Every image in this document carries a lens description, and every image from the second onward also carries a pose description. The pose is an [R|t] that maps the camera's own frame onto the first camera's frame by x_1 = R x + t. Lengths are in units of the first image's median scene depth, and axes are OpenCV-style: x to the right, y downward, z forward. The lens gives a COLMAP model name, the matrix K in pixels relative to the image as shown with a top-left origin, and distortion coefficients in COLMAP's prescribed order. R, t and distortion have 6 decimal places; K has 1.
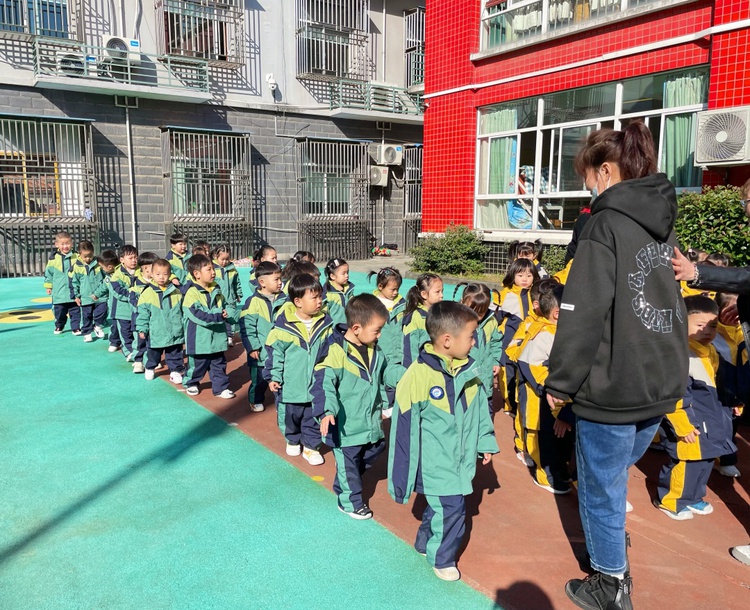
lens RADIAL K [[625.1, 0, 339.4], [0, 625.1, 307.8], [0, 0, 1]] dist [0.067284, -0.093212]
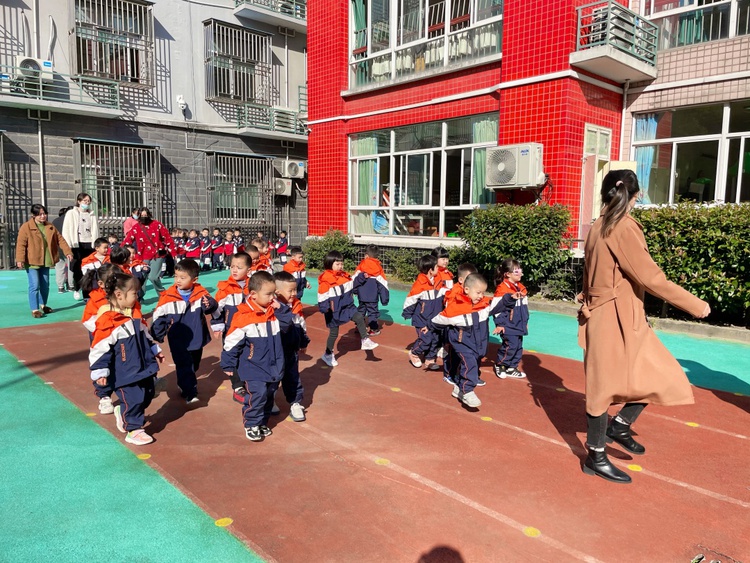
lens RADIAL K [[569.6, 0, 383.5], [0, 569.6, 282.0], [0, 0, 1]] dist [0.081383, -0.109227]
pose [[0.985948, -0.002993, 0.167026, 0.093561], [0.009629, 0.999195, -0.038938, 0.010289], [-0.166775, 0.039999, 0.985183, -0.085653]]
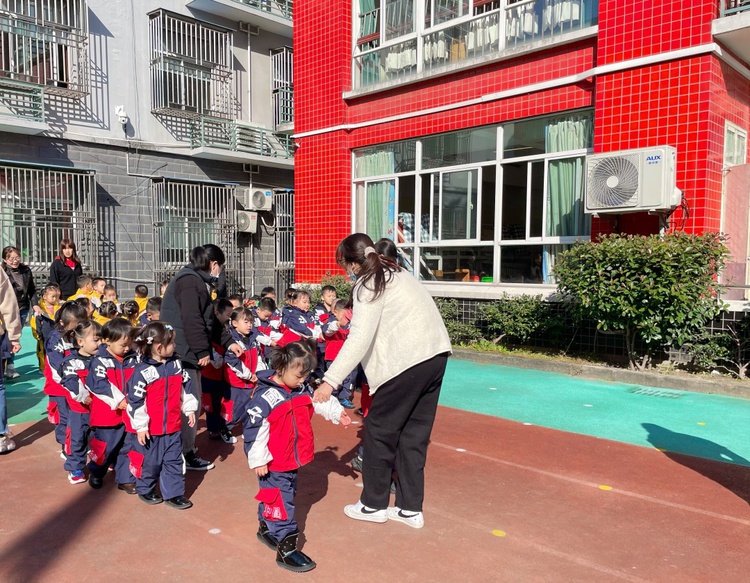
lens RADIAL K [[642.2, 0, 329.2], [0, 642.2, 309.9], [0, 0, 1]] dist [0.071263, -0.095357]
pose [[0.983057, -0.011272, 0.182954, 0.010595], [0.025131, 0.996971, -0.073607, -0.013751], [-0.181570, 0.076958, 0.980362, 0.091887]]
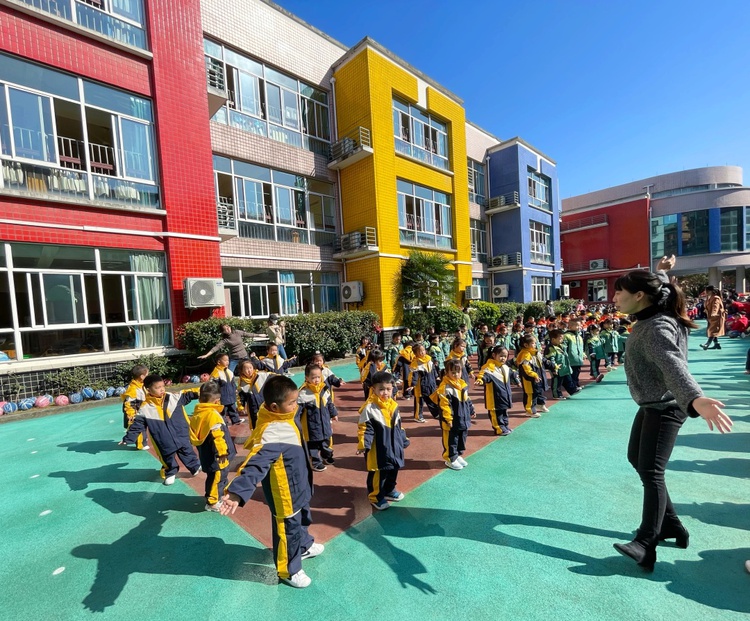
lens RADIAL K [[361.0, 0, 326.3], [0, 361.0, 337.7], [0, 0, 1]] dist [-0.001393, -0.001340]
pose [[-0.113020, -0.038469, 0.992848, -0.319621], [0.219858, 0.973512, 0.062747, -0.073144], [-0.968963, 0.225377, -0.101569, 0.467576]]
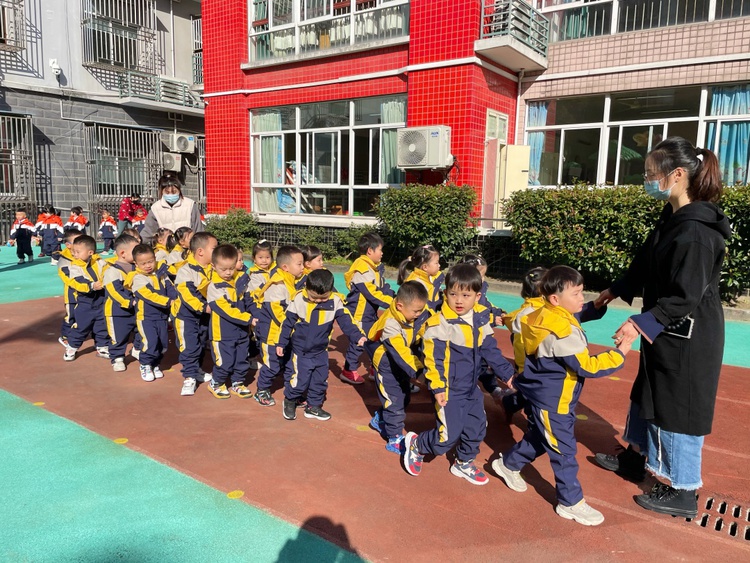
lens RADIAL K [[569.6, 0, 380.8], [0, 569.6, 279.4], [0, 0, 1]] dist [0.081383, -0.109227]
pose [[0.932687, -0.028971, 0.359521, 0.048479], [0.032190, 0.999477, -0.002969, 0.011538], [-0.359247, 0.014342, 0.933132, -0.085276]]
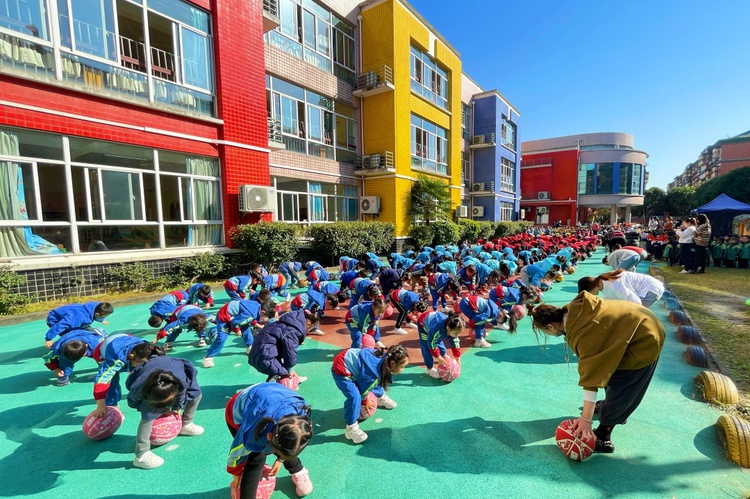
lens RADIAL K [[332.9, 0, 408.5], [0, 332.9, 253.2], [0, 0, 1]] dist [-0.001867, -0.000154]
pose [[-0.380242, -0.072469, 0.922044, -0.391315], [0.155938, 0.977630, 0.141145, -0.100459], [-0.911646, 0.197451, -0.360436, 0.586603]]
